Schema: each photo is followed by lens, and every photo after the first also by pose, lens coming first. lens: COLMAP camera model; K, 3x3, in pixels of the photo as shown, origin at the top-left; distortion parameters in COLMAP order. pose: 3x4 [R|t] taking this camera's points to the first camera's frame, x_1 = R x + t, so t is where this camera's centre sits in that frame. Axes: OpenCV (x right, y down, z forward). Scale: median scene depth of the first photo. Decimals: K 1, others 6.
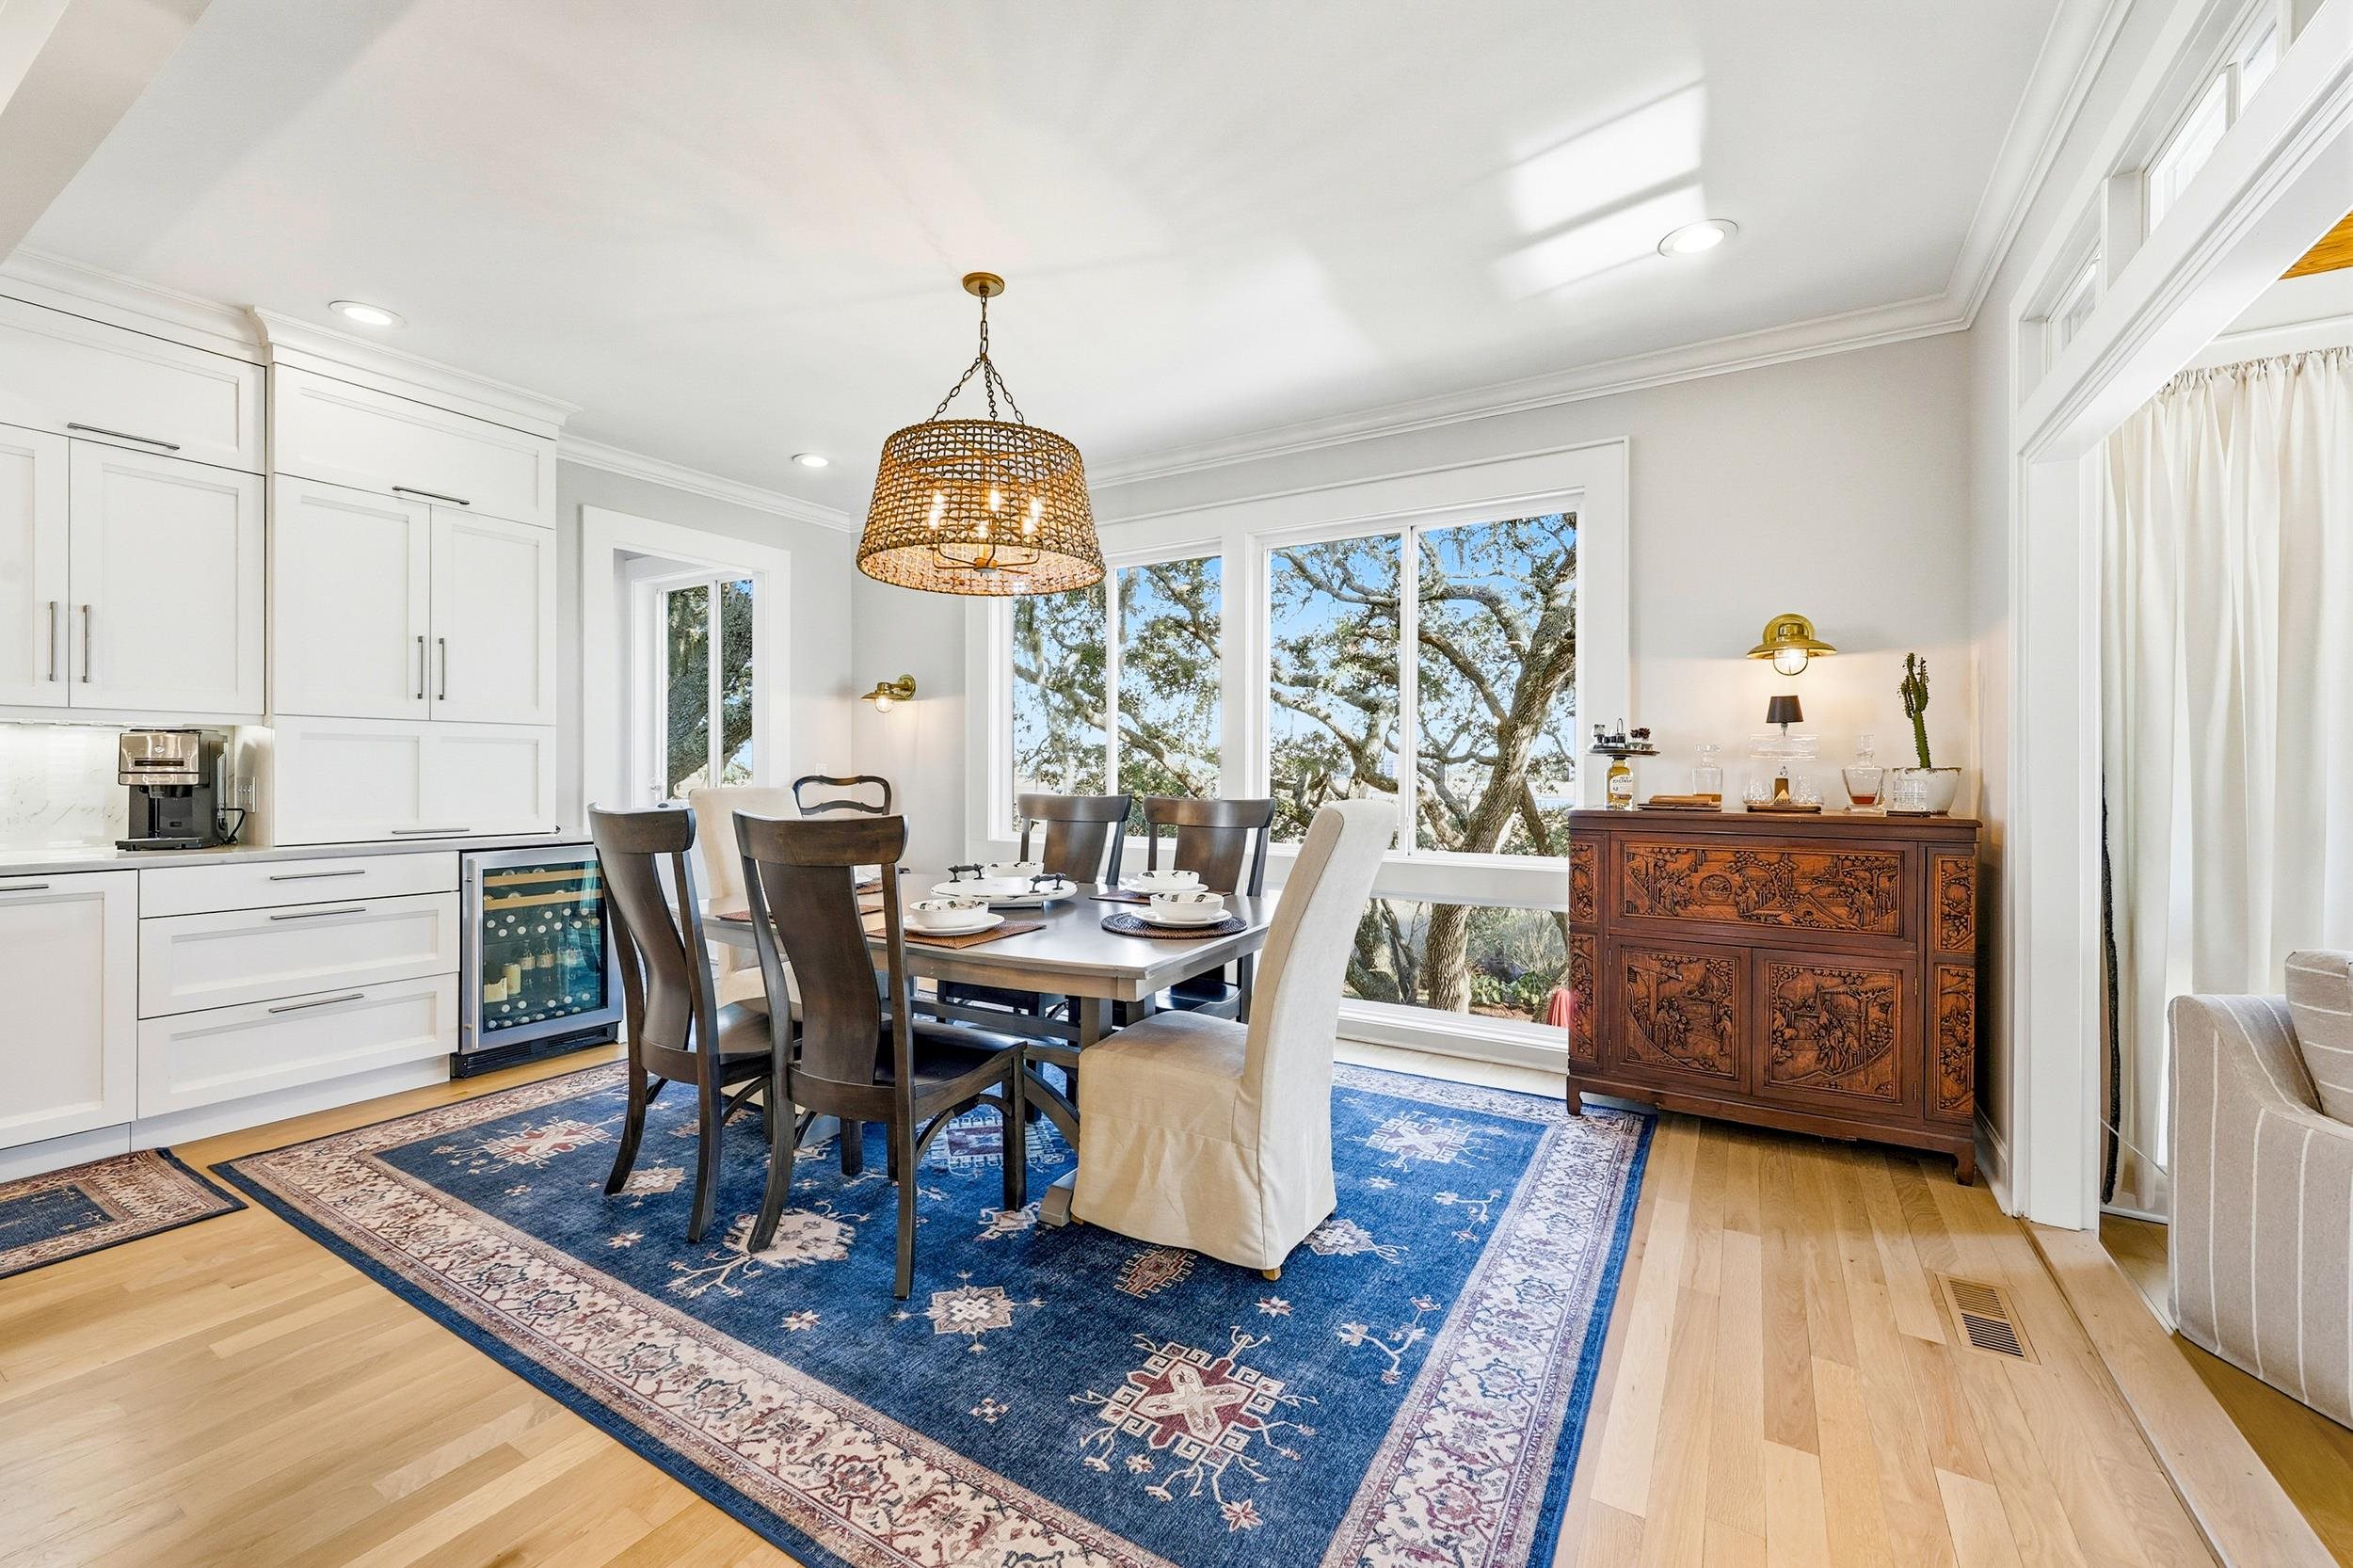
lens RADIAL K [[959.8, 0, 1165.5], [0, 959.8, 775.4], [0, 0, 1]] dist [-0.002114, 0.000173]
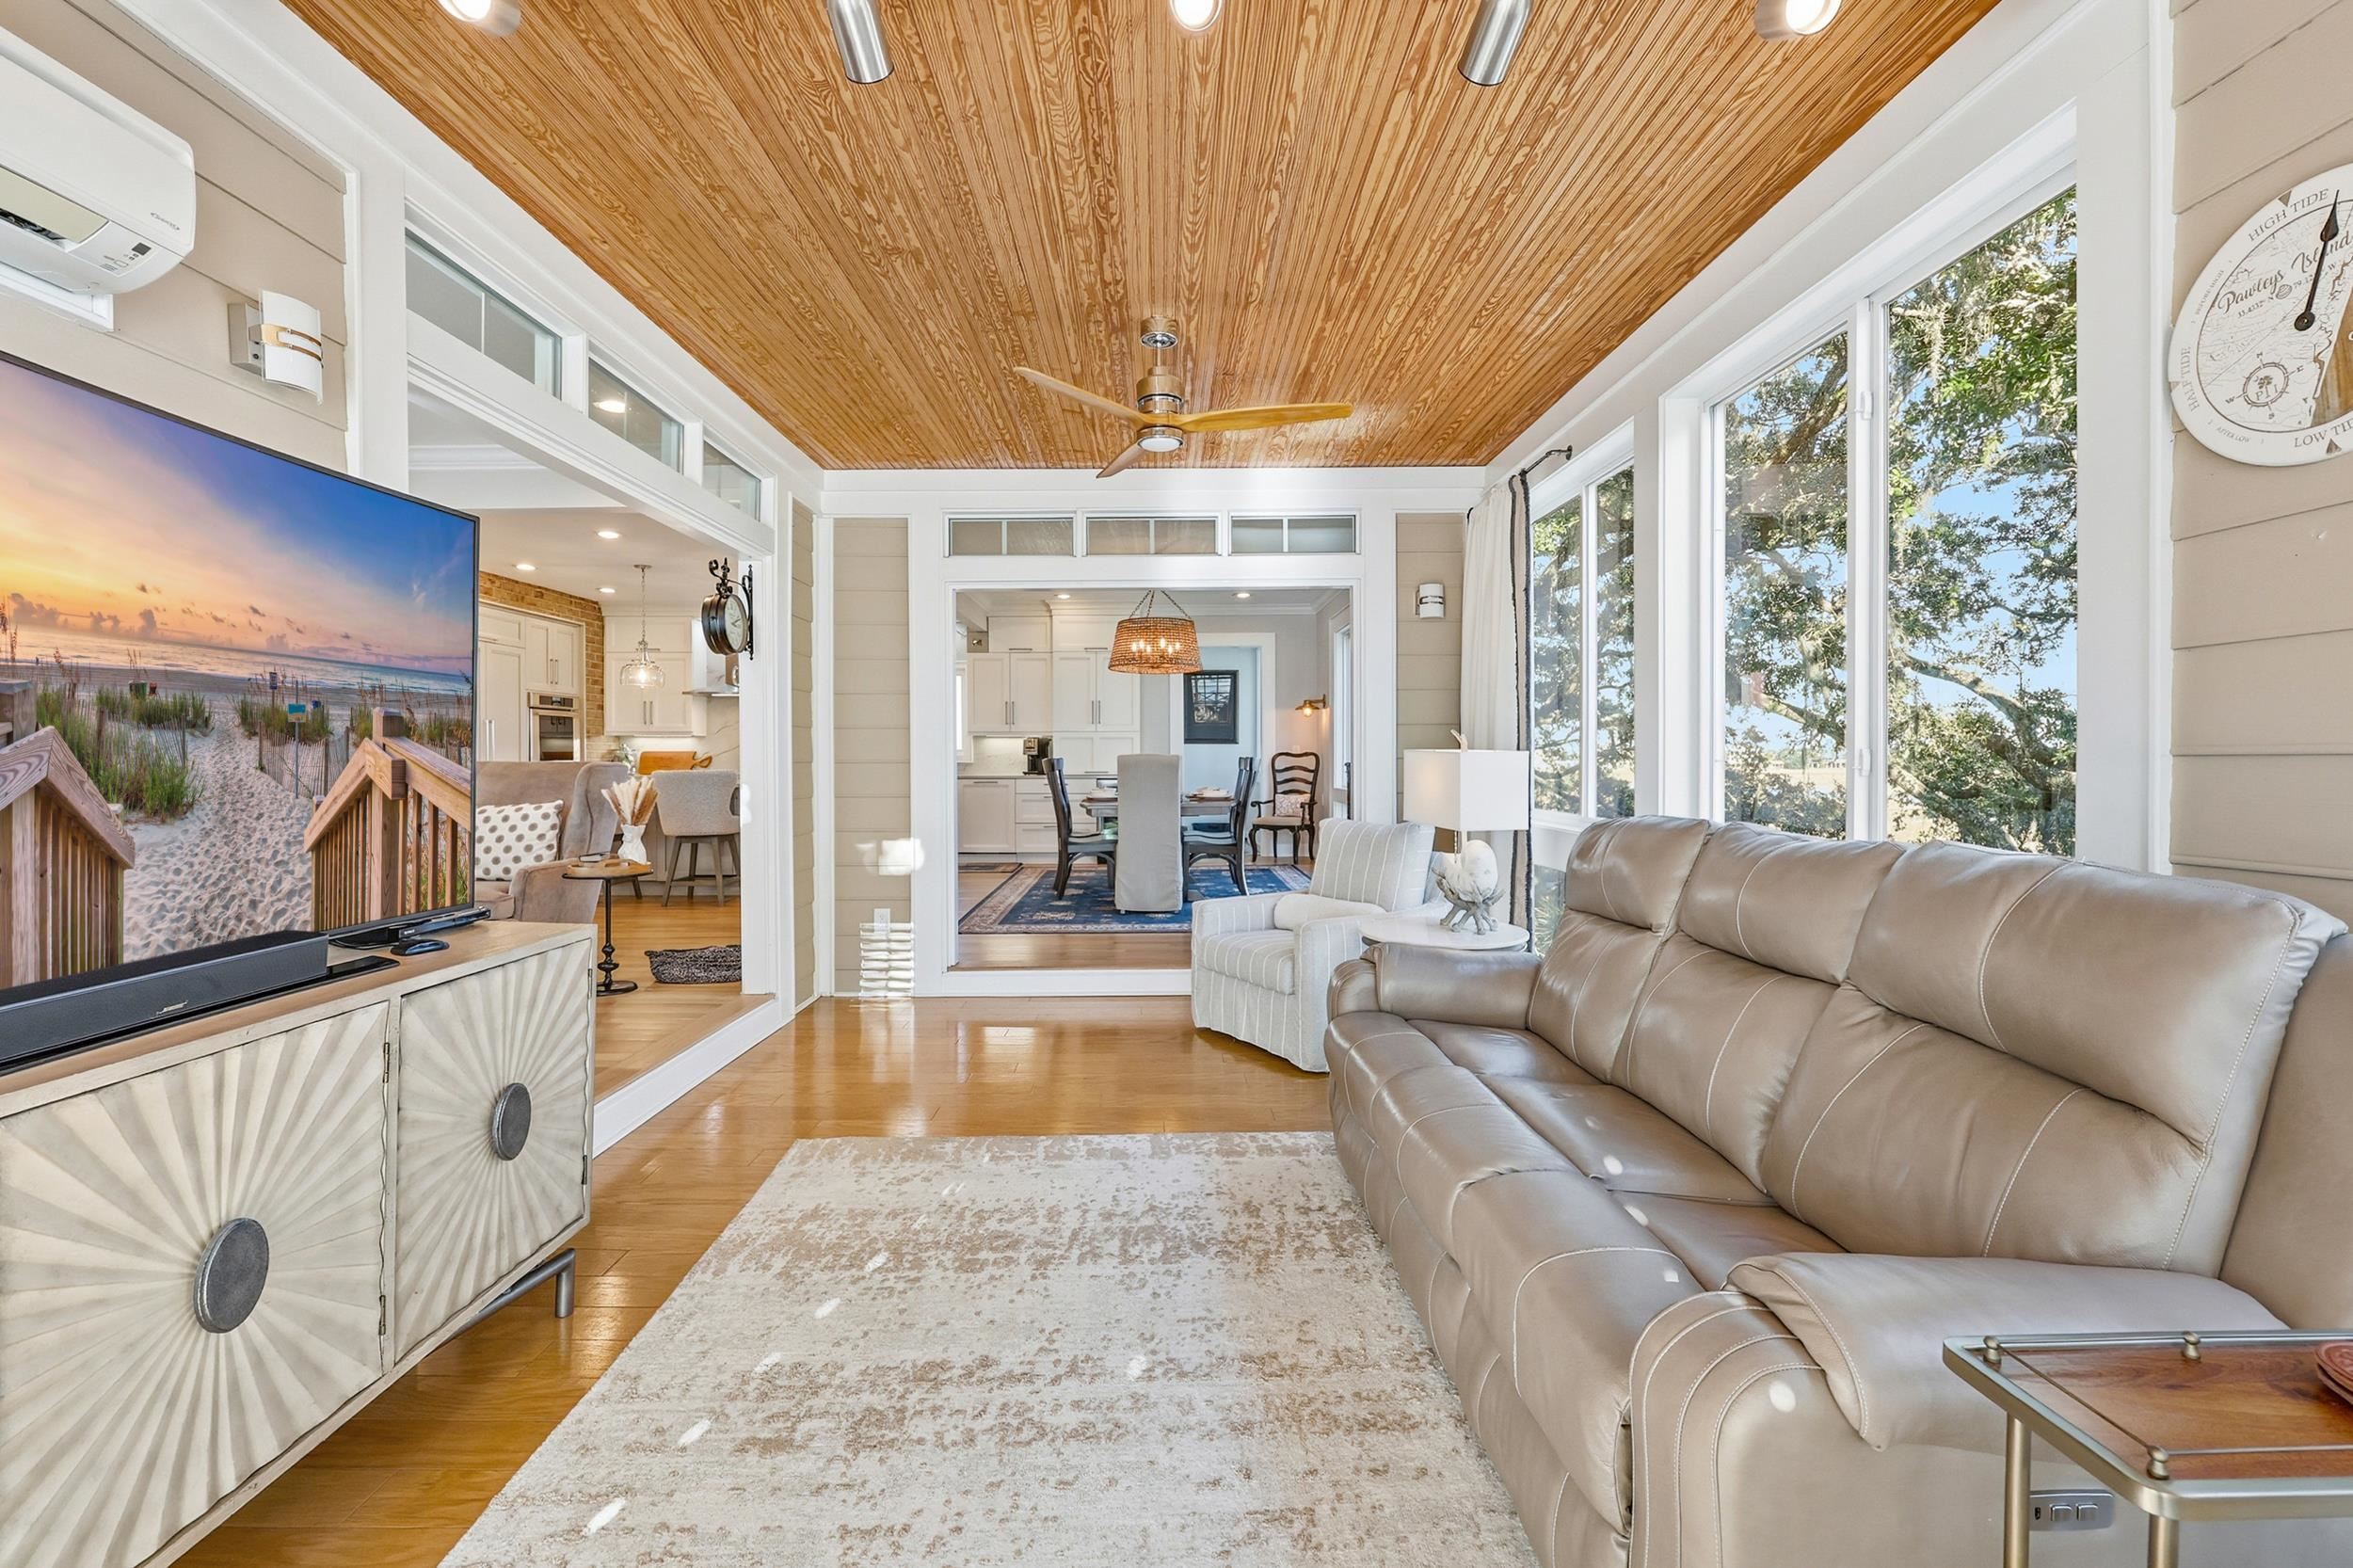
lens RADIAL K [[959.8, 0, 1176.2], [0, 959.8, 767.5], [0, 0, 1]] dist [-0.002114, 0.000173]
pose [[0.531805, 0.004232, -0.846856, 1.855478], [0.003377, 0.999969, 0.007118, 0.026255], [0.846860, -0.006645, 0.531774, -0.275918]]
